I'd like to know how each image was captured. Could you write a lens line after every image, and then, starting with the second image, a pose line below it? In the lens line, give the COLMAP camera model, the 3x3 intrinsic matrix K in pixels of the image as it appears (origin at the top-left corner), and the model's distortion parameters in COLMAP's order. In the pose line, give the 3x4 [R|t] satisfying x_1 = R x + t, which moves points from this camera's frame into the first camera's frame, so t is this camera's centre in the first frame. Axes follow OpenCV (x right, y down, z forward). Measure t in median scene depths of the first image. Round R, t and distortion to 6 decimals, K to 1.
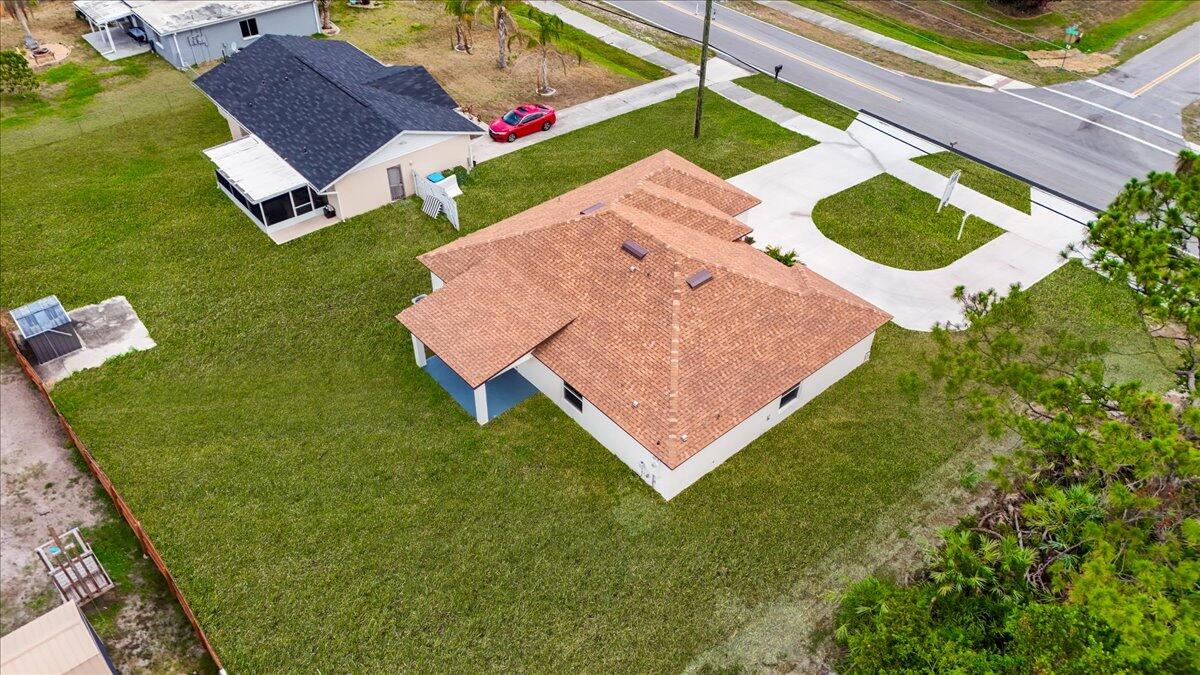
lens RADIAL K [[888.6, 0, 599.0], [0, 888.6, 337.3], [0, 0, 1]] dist [0.035899, -0.004181]
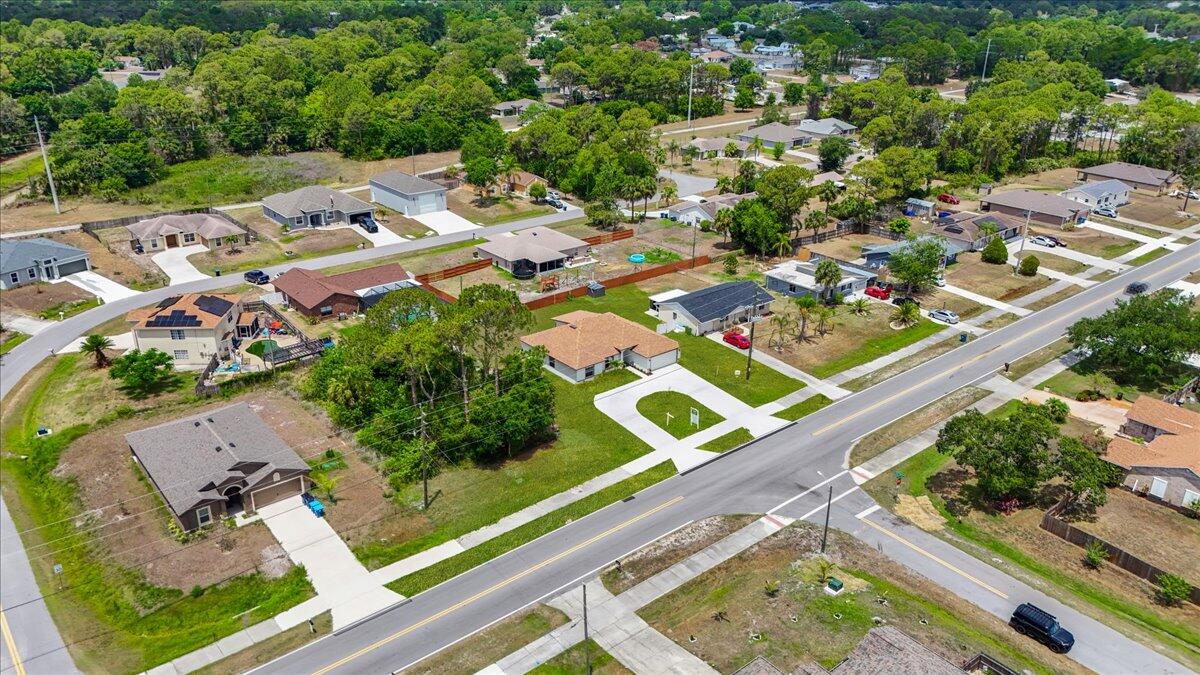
lens RADIAL K [[888.6, 0, 599.0], [0, 888.6, 337.3], [0, 0, 1]] dist [0.035899, -0.004181]
pose [[-0.031210, 0.372617, -0.927460, 1.973773], [-0.651606, 0.696036, 0.301567, -0.679944], [0.757915, 0.613750, 0.221077, 0.206131]]
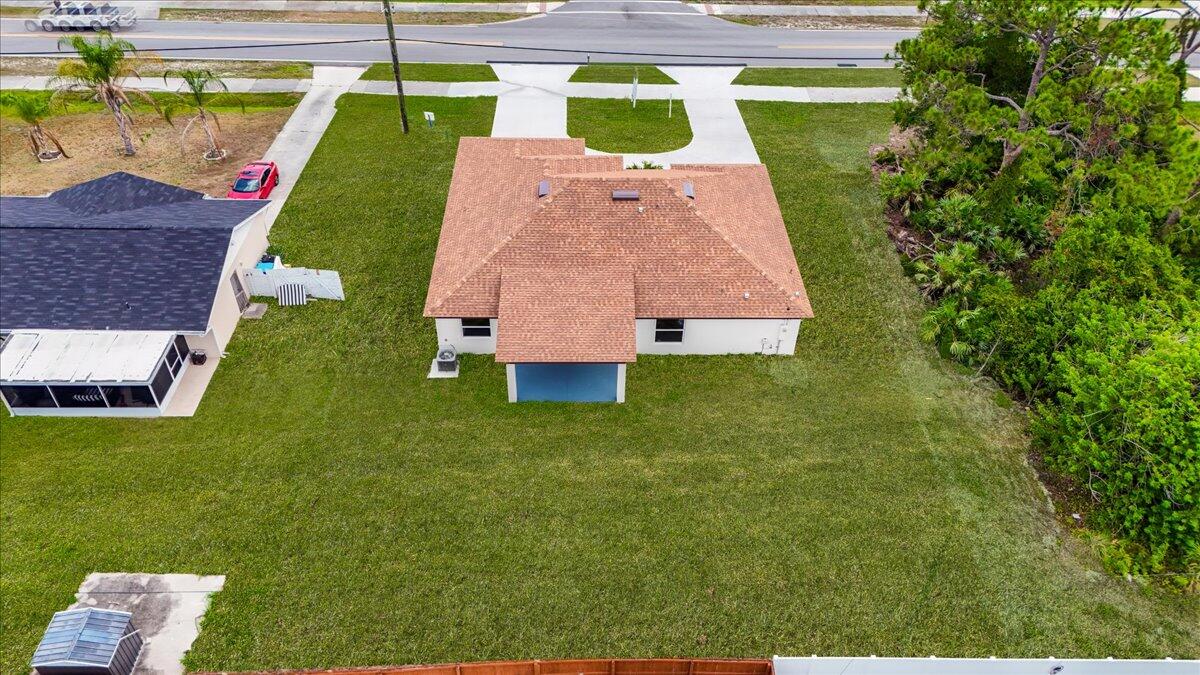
lens RADIAL K [[888.6, 0, 599.0], [0, 888.6, 337.3], [0, 0, 1]] dist [0.035899, -0.004181]
pose [[0.643555, -0.497507, 0.581657, -0.442183], [0.490674, 0.851404, 0.185340, -0.106105], [-0.587433, 0.166127, 0.792038, 0.111639]]
